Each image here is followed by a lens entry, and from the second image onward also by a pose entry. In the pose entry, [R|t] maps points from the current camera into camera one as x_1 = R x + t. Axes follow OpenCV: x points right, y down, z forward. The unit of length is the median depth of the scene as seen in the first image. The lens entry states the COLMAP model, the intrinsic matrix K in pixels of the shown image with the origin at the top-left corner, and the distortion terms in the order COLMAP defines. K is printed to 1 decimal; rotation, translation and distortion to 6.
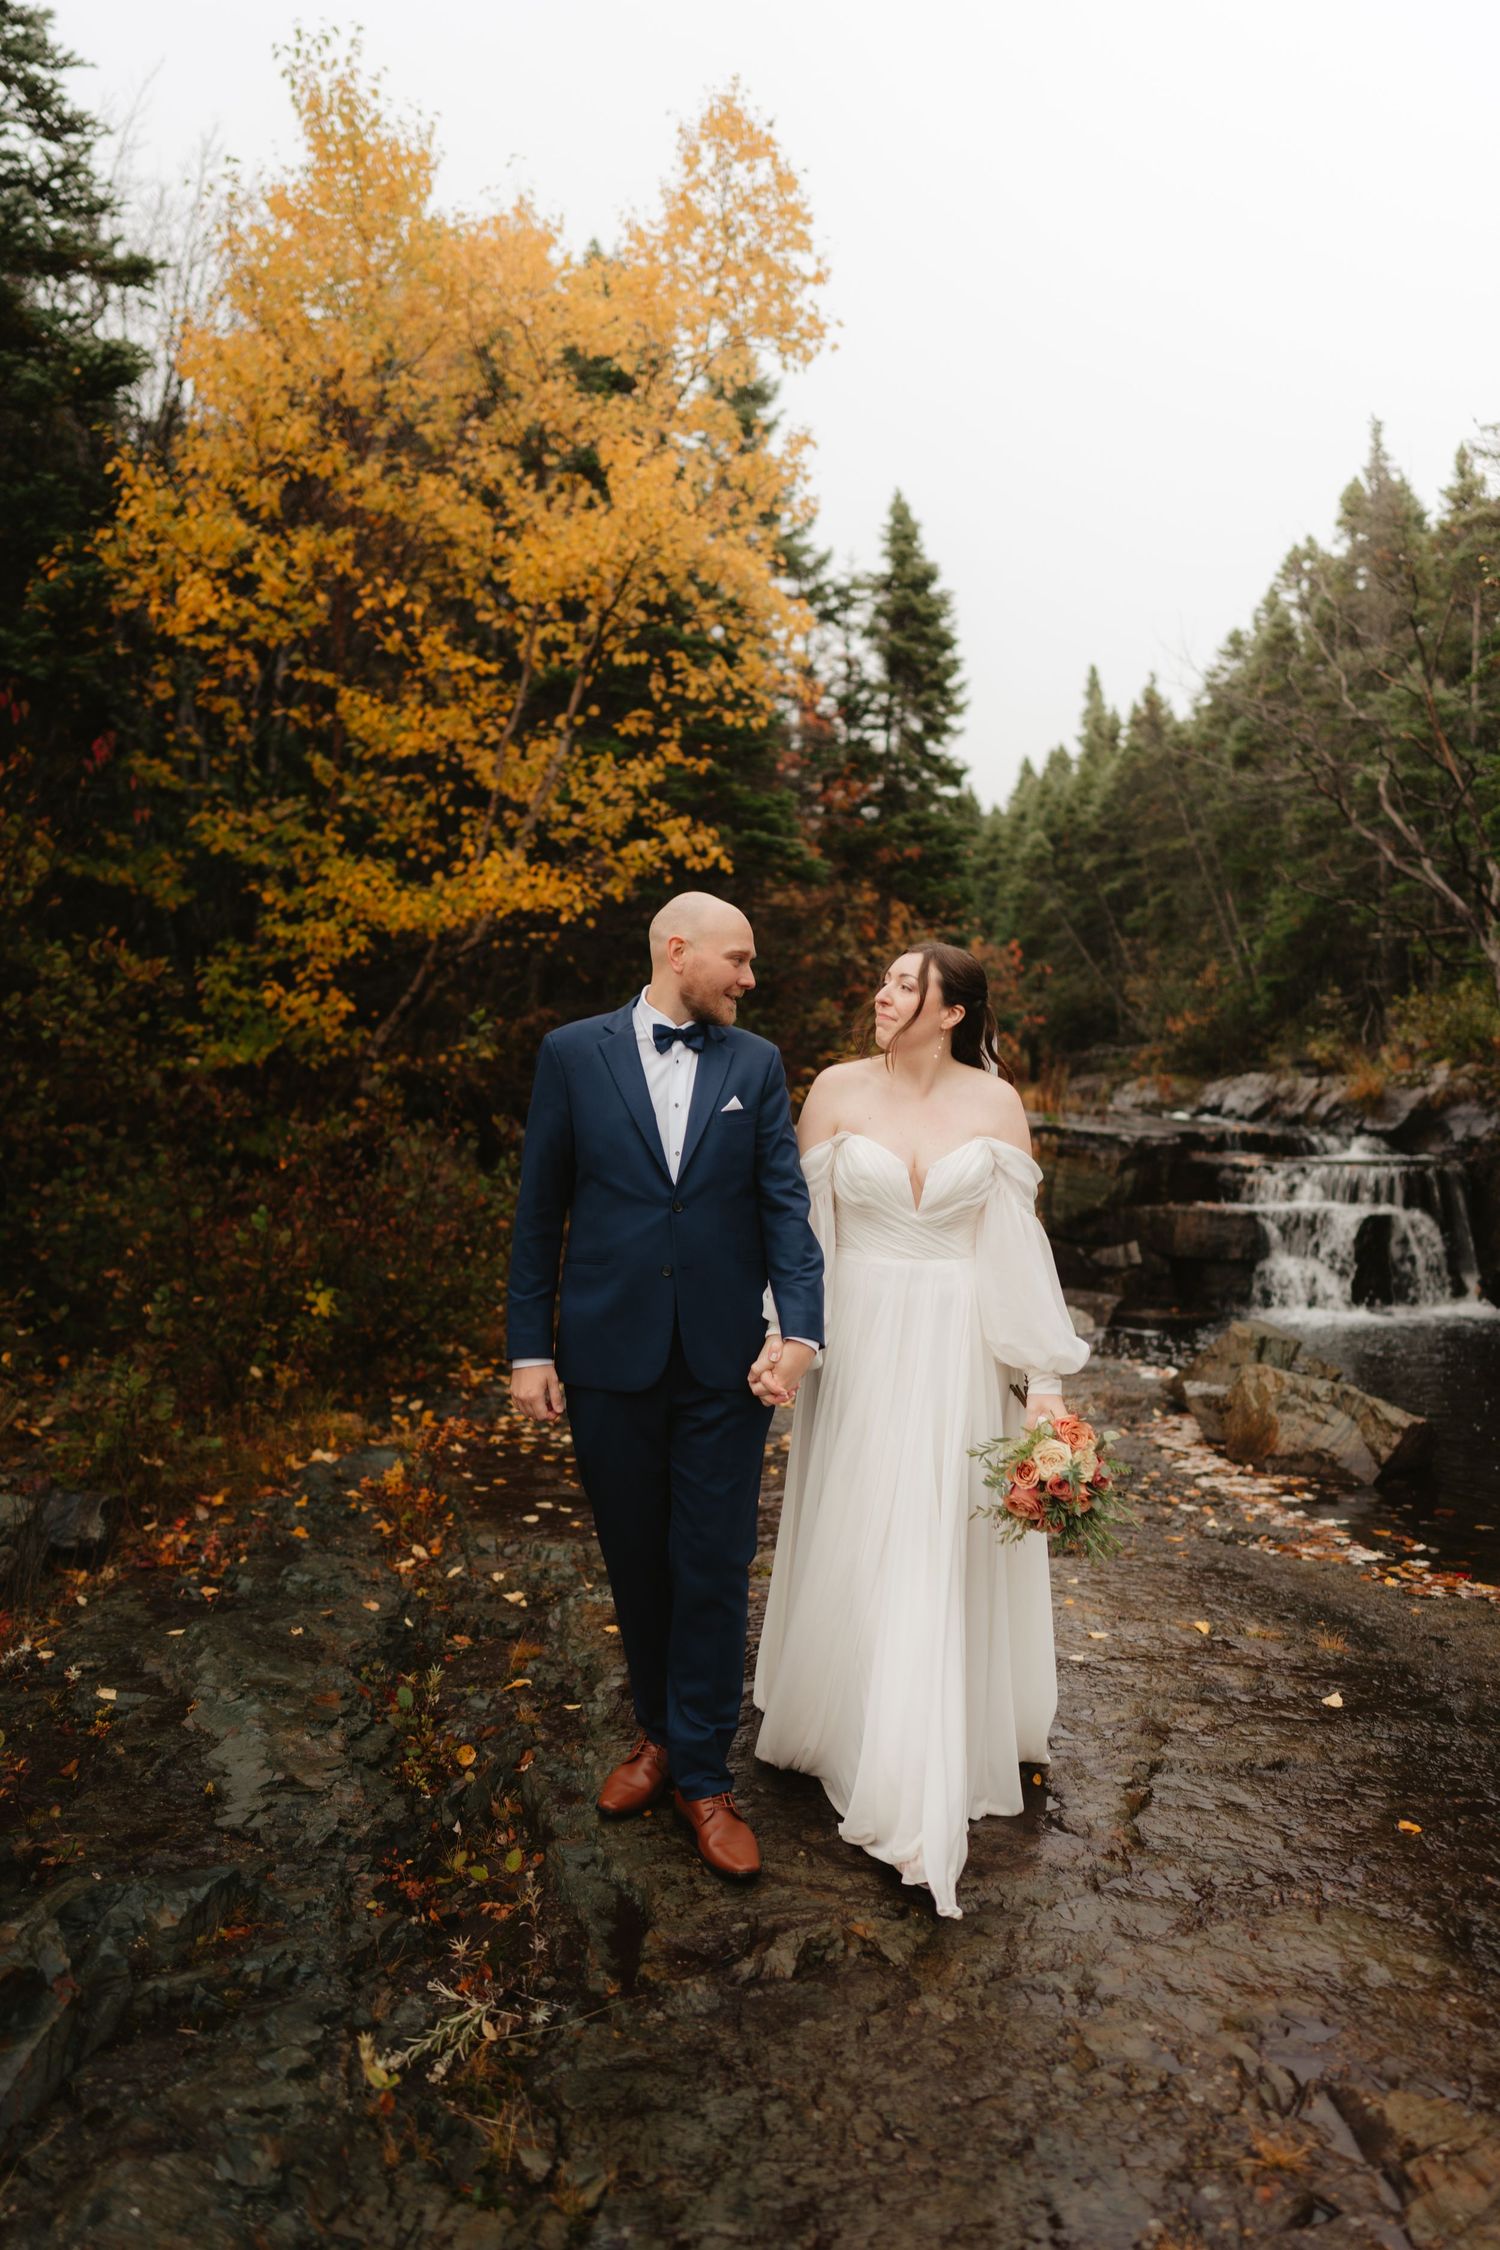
lens RADIAL K [[1536.6, 0, 757.2], [0, 1536.6, 1123.4], [0, 0, 1]] dist [-0.001988, 0.003709]
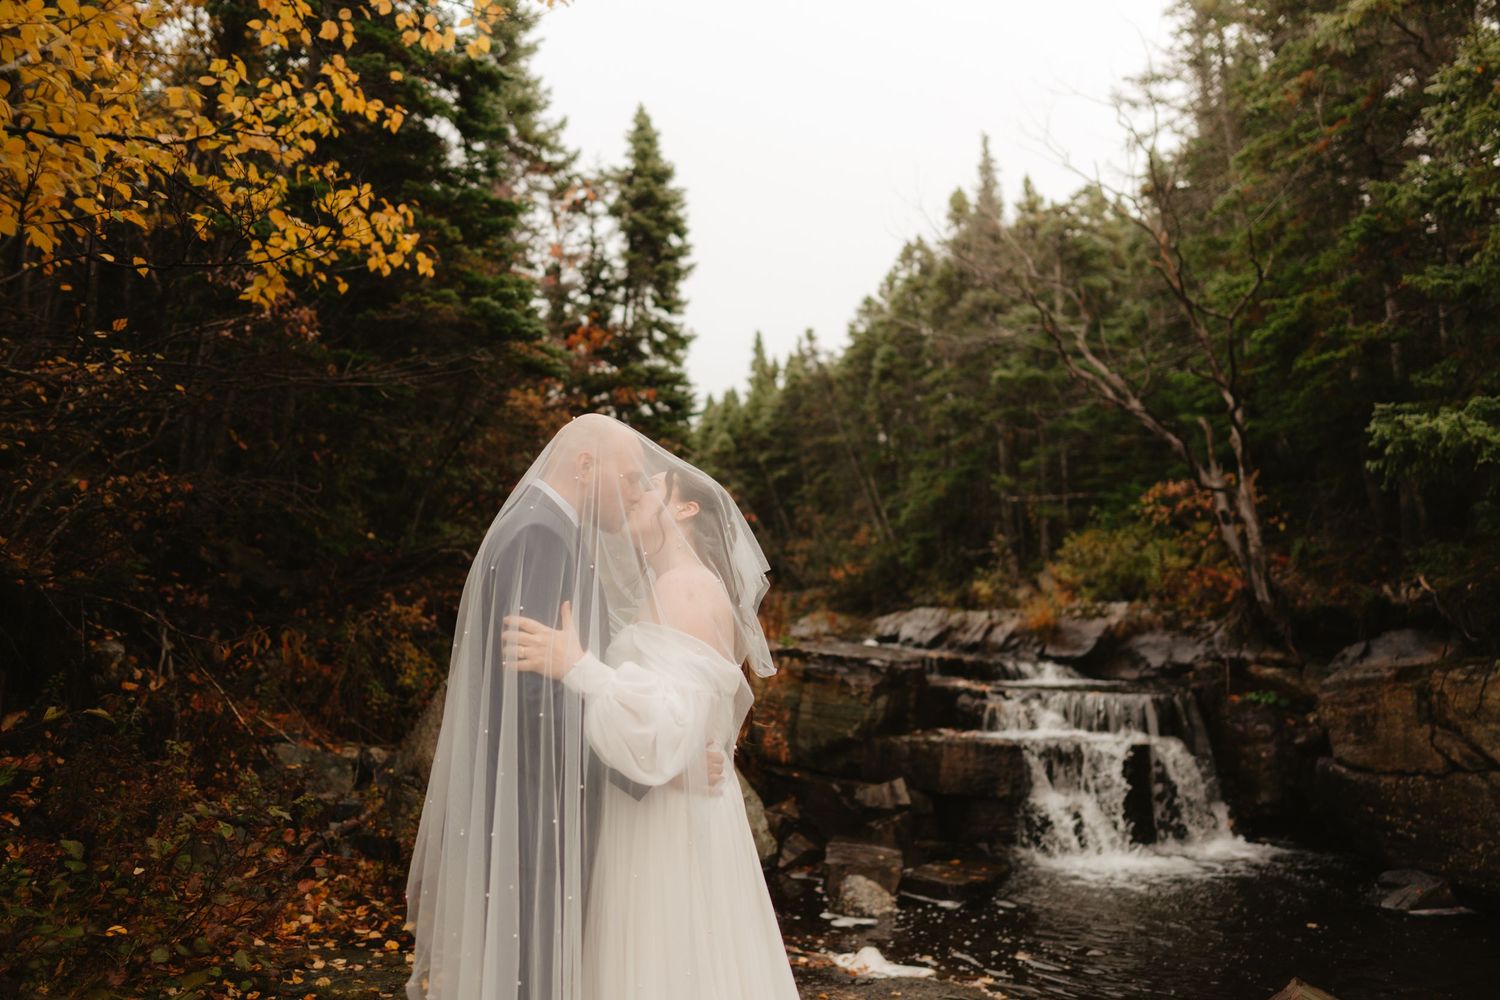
lens RADIAL K [[987.2, 0, 741.6], [0, 987.2, 511.9], [0, 0, 1]] dist [-0.003061, 0.003033]
pose [[0.974713, 0.040819, 0.219702, 0.018710], [-0.009716, 0.989986, -0.140829, 0.003982], [-0.223250, 0.135133, 0.965349, 0.391073]]
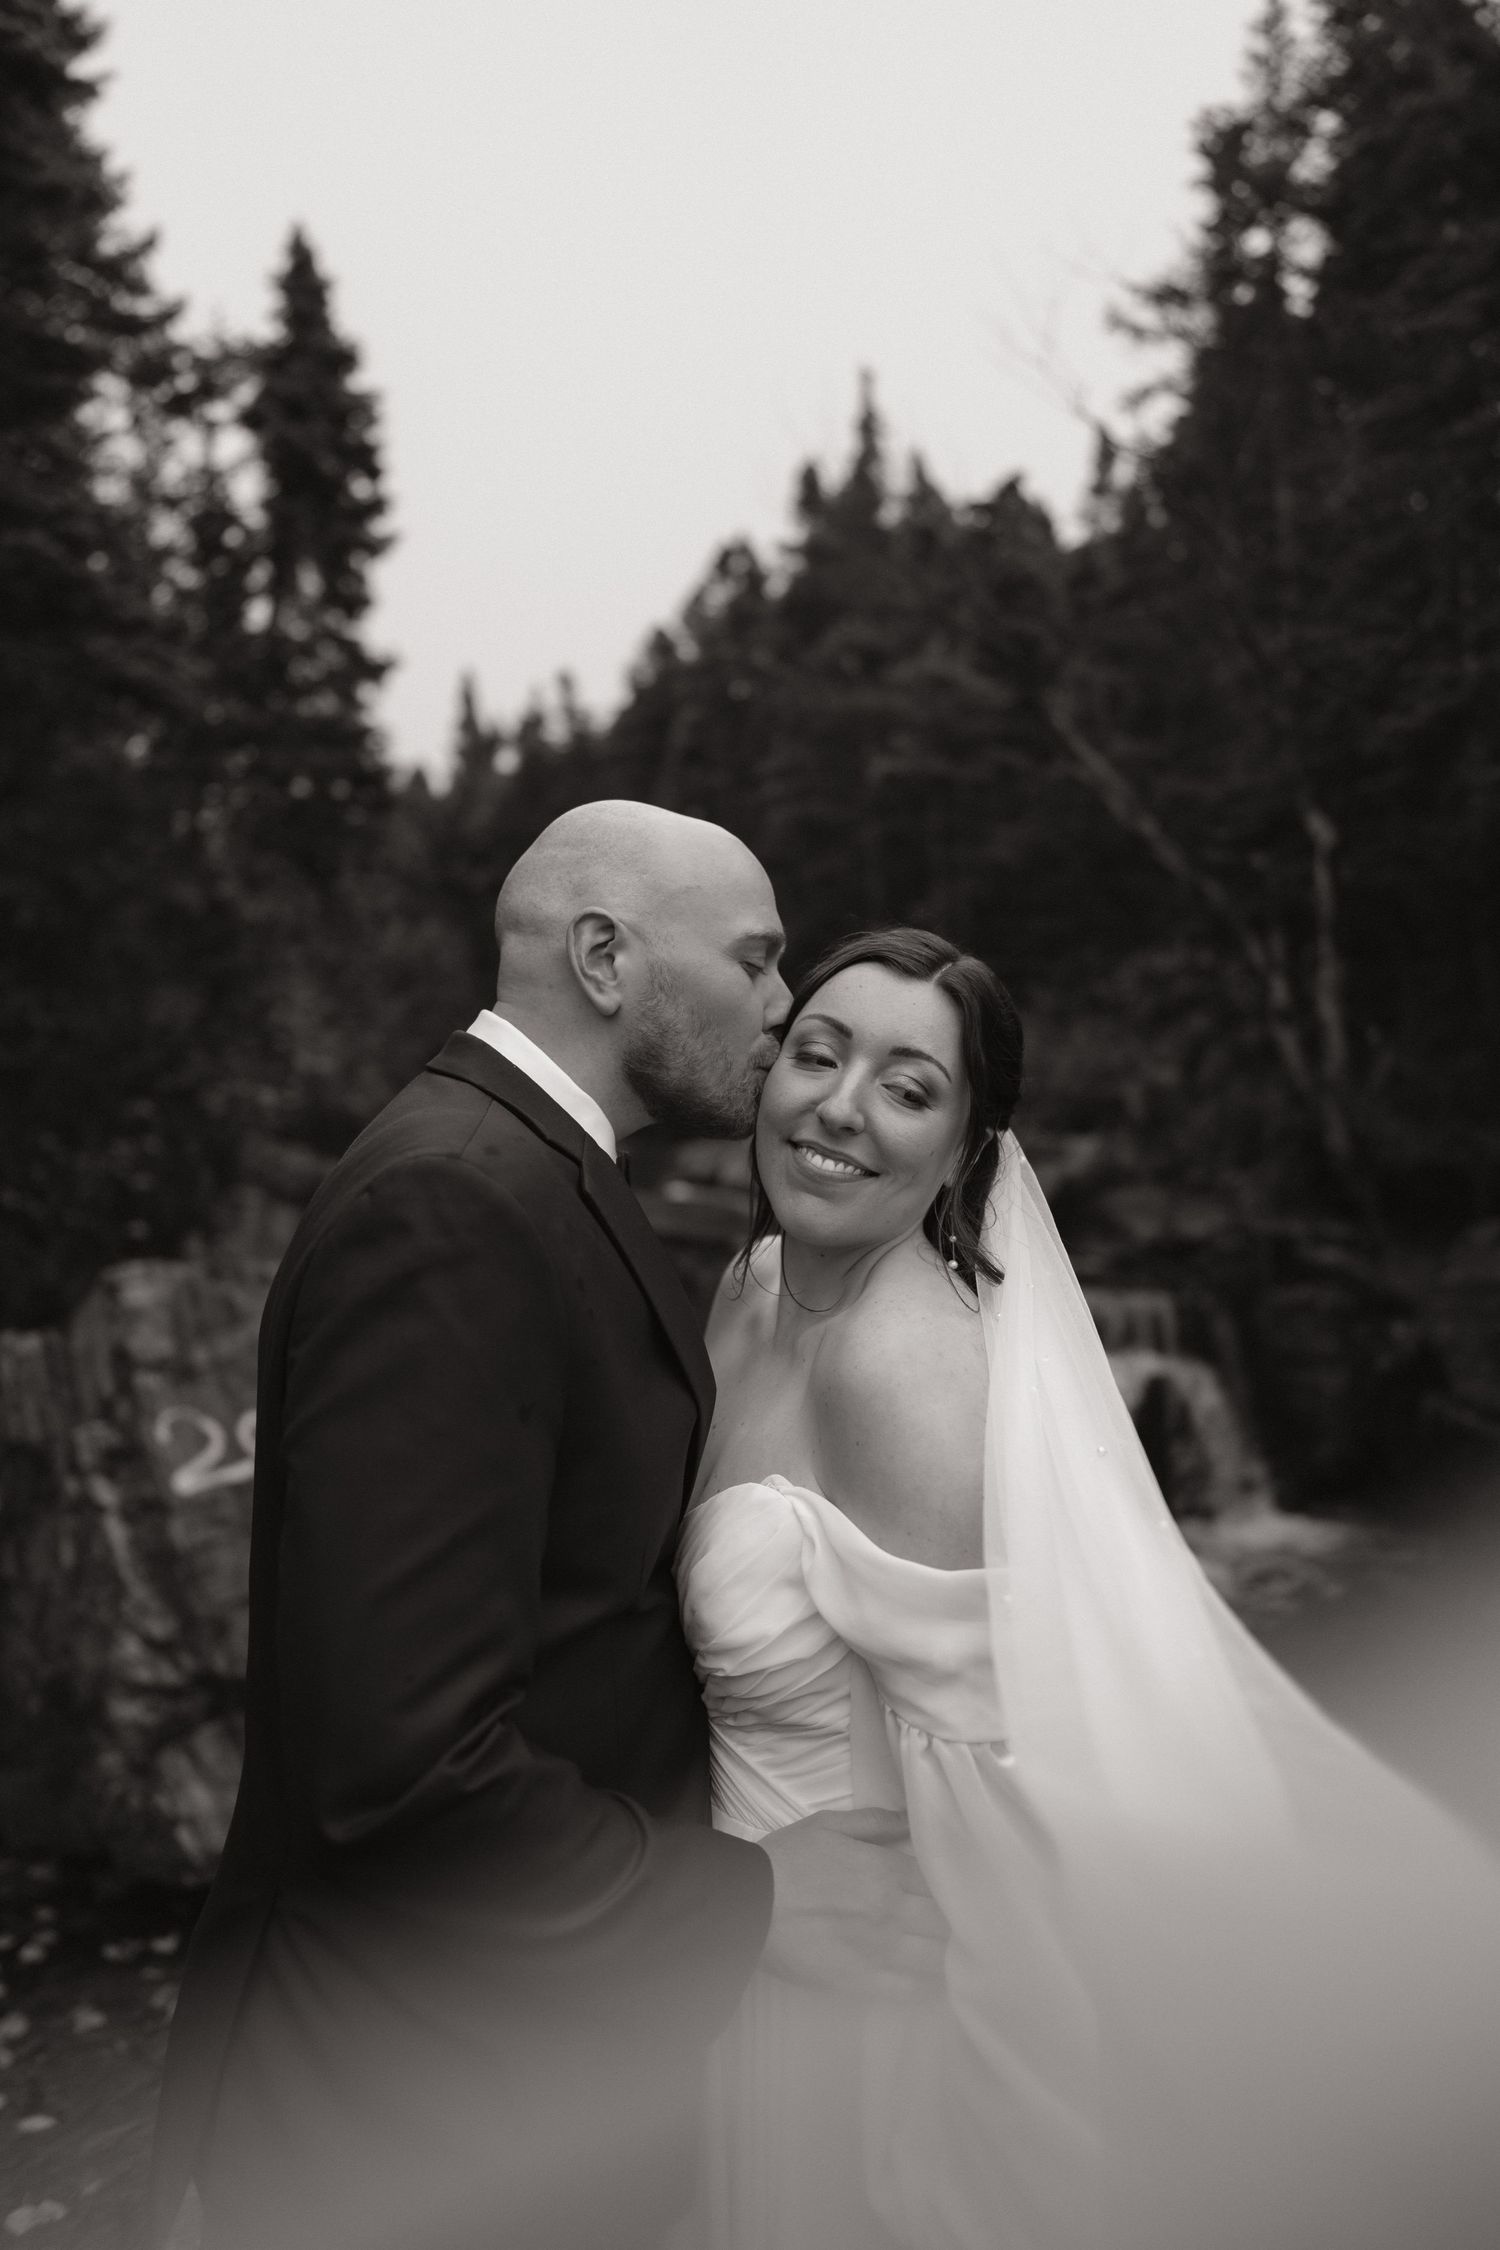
lens RADIAL K [[1489.6, 0, 749.2], [0, 1489.6, 1132.9], [0, 0, 1]] dist [-0.000589, 0.000060]
pose [[0.902068, 0.027188, 0.430737, 0.003711], [-0.014771, 0.999374, -0.032146, -0.013643], [-0.431341, 0.022635, 0.901905, 0.475556]]
